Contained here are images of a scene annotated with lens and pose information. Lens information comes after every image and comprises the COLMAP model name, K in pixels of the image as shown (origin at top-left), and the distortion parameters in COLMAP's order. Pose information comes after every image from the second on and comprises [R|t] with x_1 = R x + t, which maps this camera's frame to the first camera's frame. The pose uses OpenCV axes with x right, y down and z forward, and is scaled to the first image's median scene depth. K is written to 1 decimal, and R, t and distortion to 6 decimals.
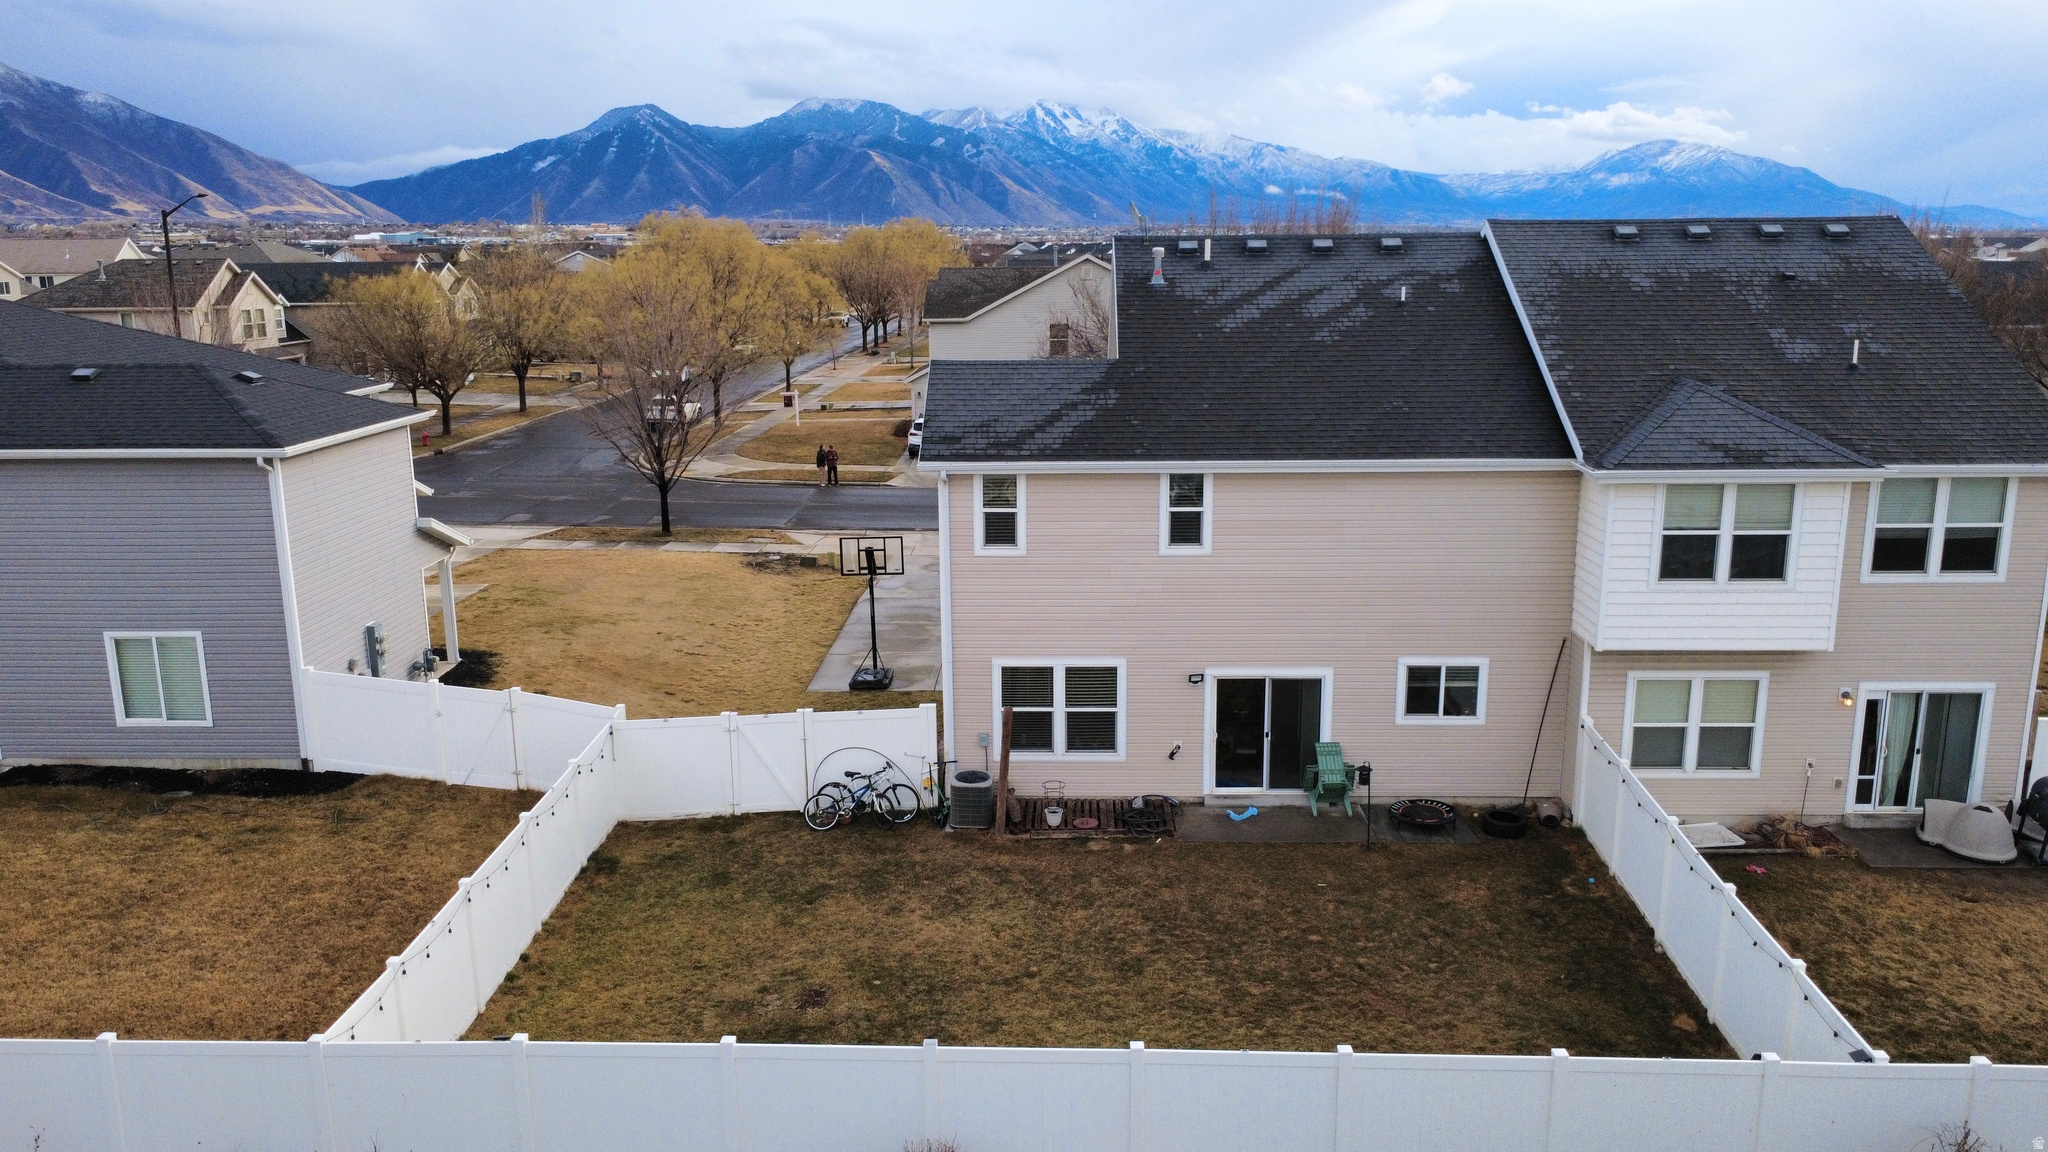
lens RADIAL K [[1498.6, 0, 1024.0], [0, 1498.6, 576.0], [0, 0, 1]] dist [-0.002911, 0.000960]
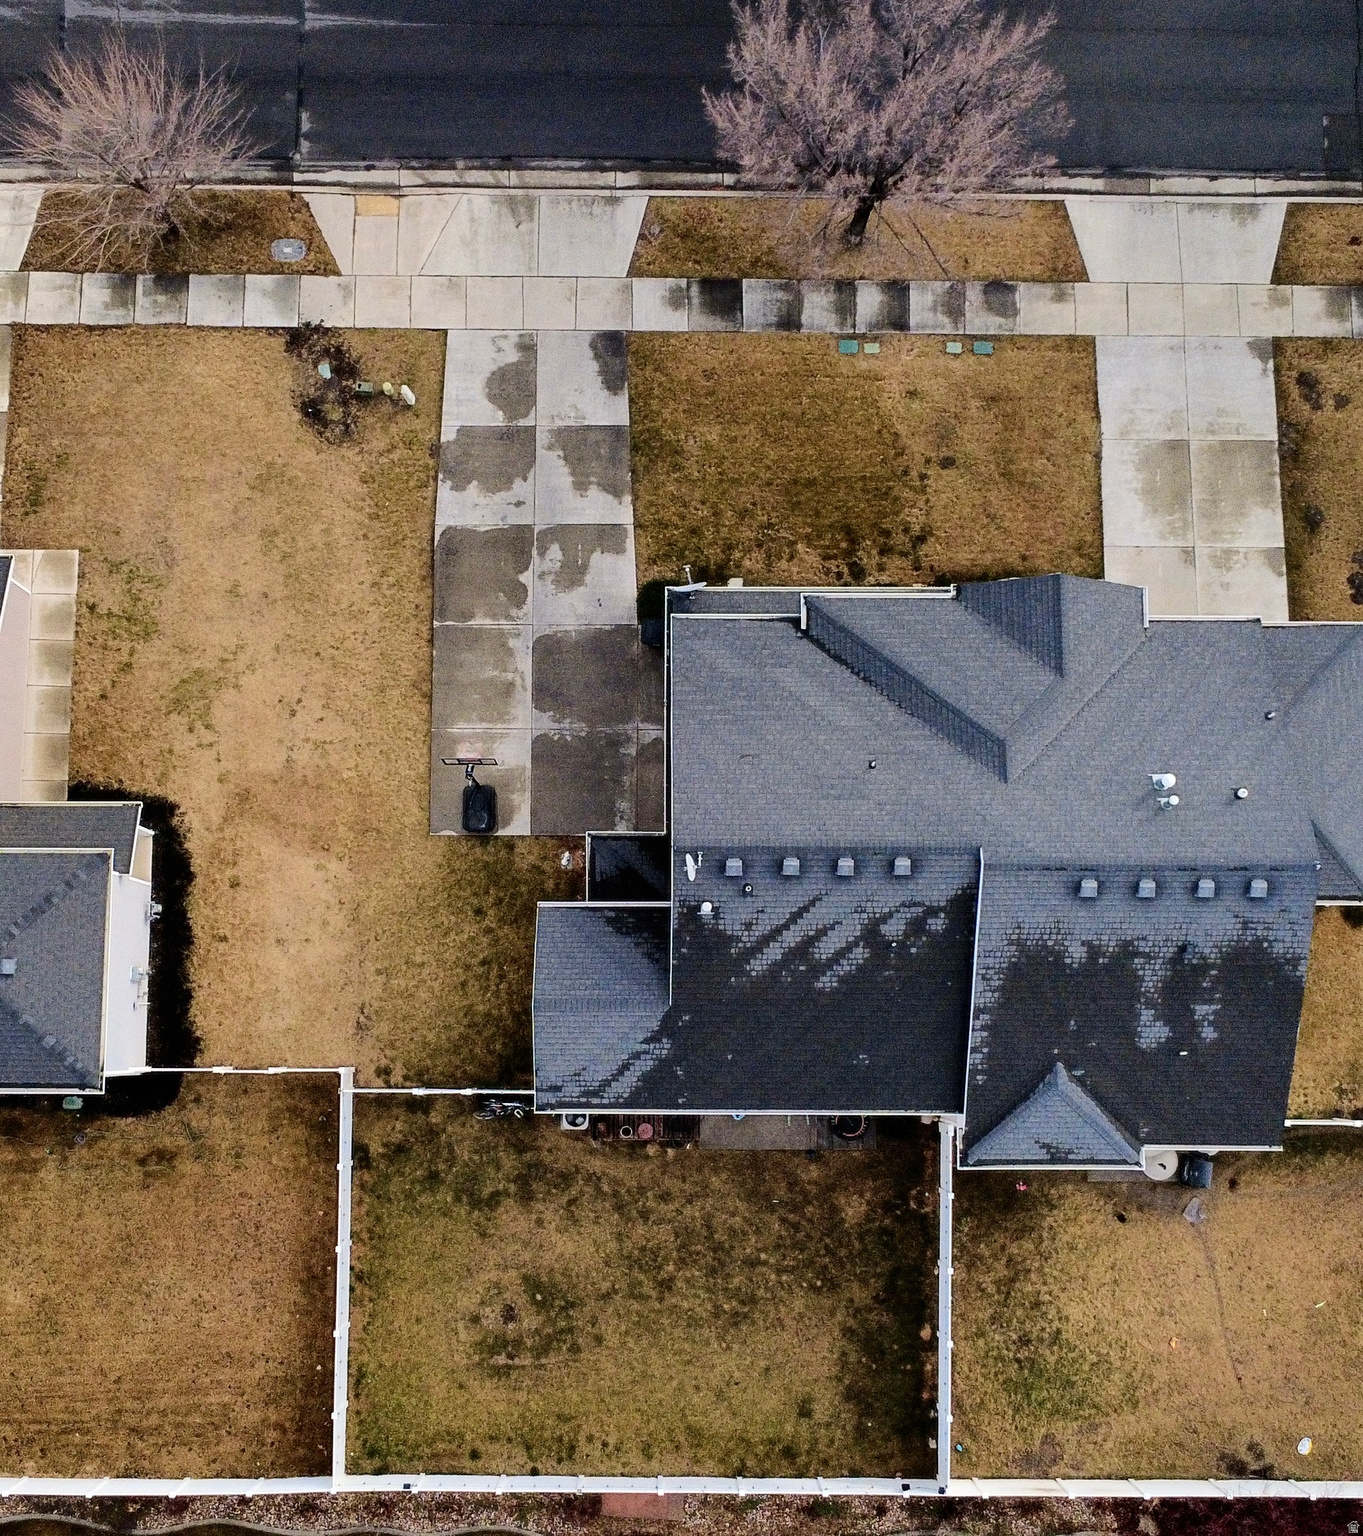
lens RADIAL K [[2010.0, 0, 651.4], [0, 2010.0, 765.6], [0, 0, 1]] dist [-0.005653, 0.051791]
pose [[0.999613, -0.024340, 0.013487, 0.027291], [-0.004294, 0.343943, 0.938981, -2.052535], [-0.027493, -0.938675, 0.343705, 0.612429]]
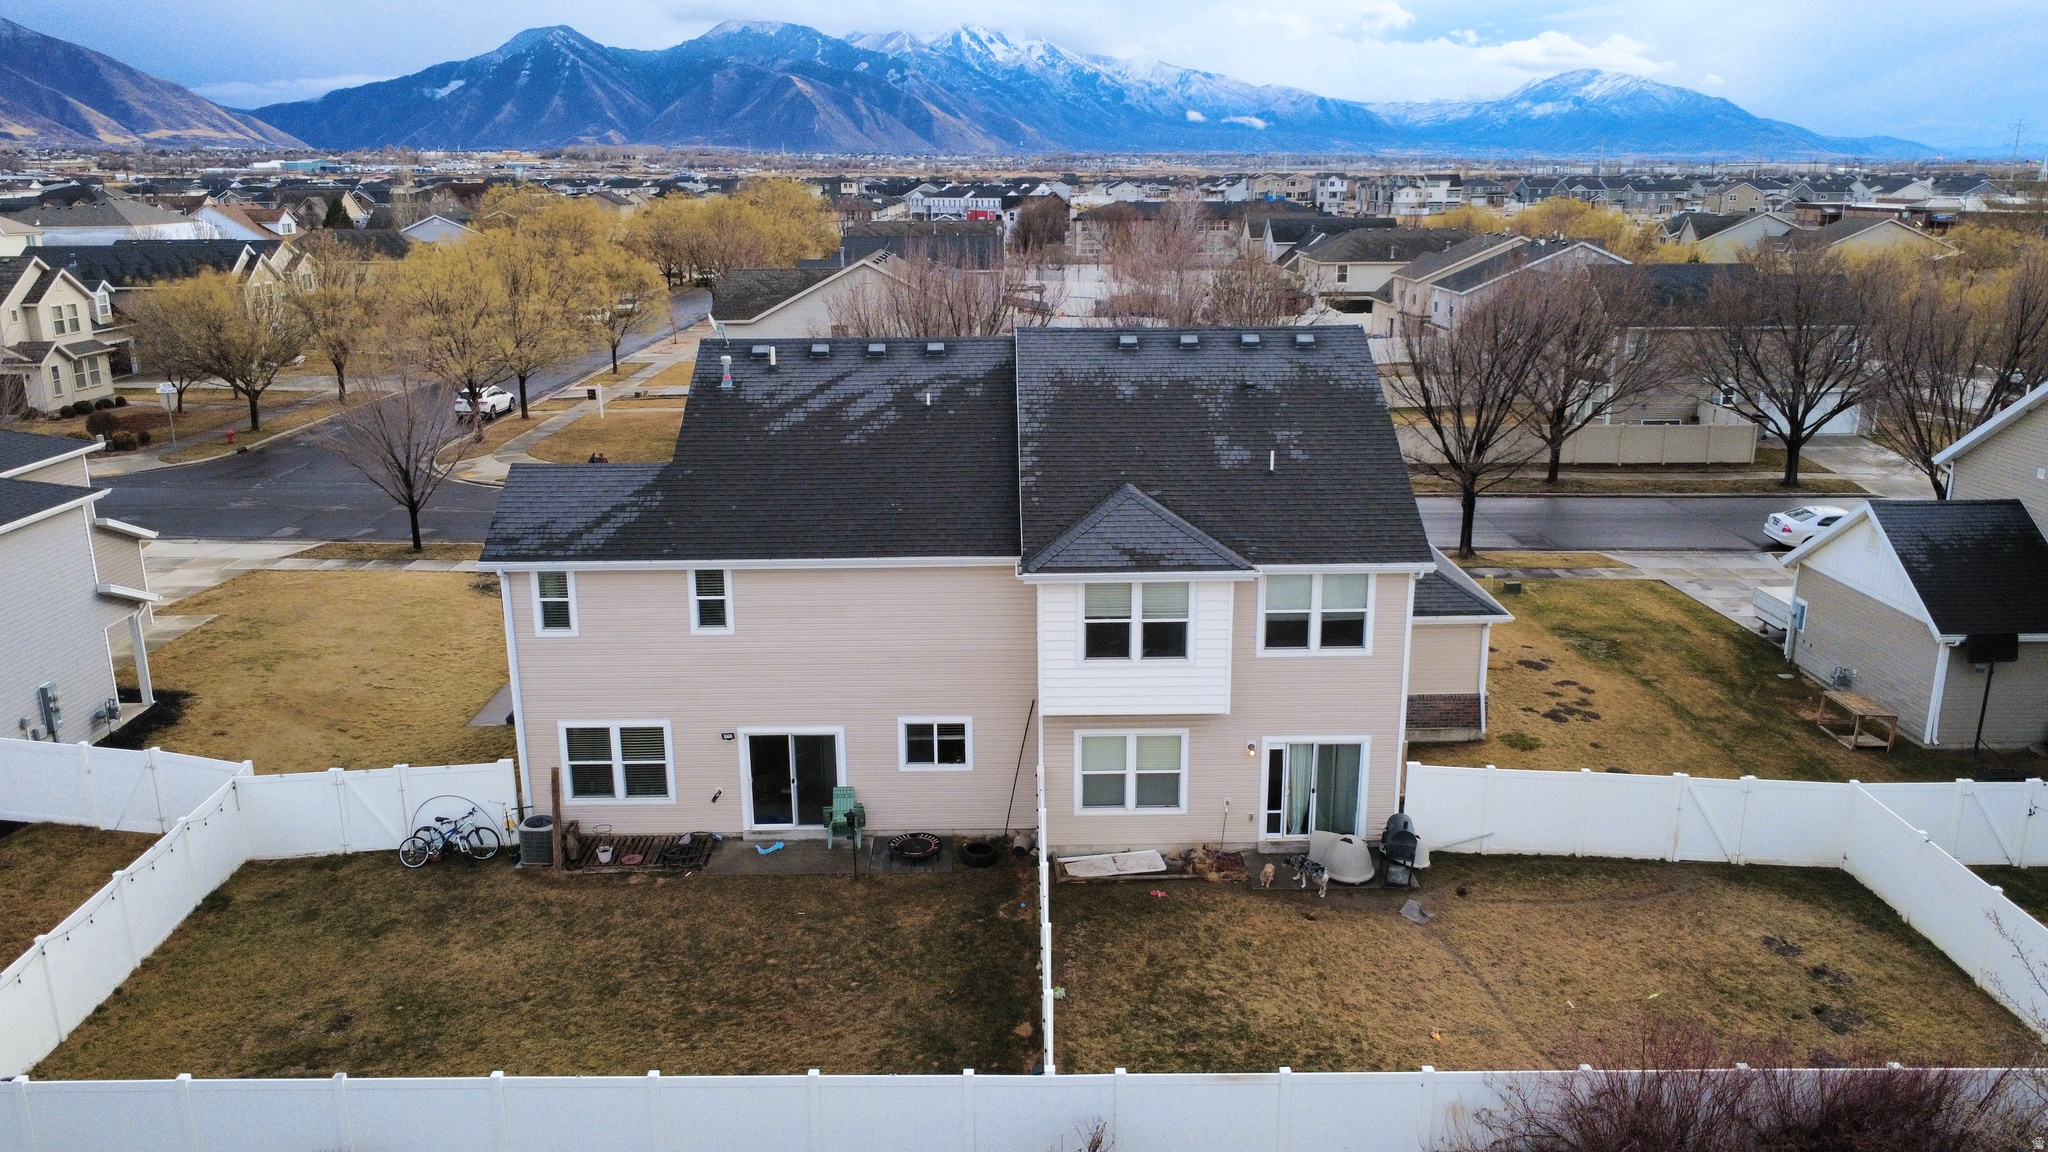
lens RADIAL K [[1498.6, 0, 1024.0], [0, 1498.6, 576.0], [0, 0, 1]] dist [-0.002911, 0.000960]
pose [[0.998889, -0.009307, 0.046187, 0.299912], [0.007191, 0.998927, 0.045754, -0.113684], [-0.046563, -0.045371, 0.997884, -0.199169]]
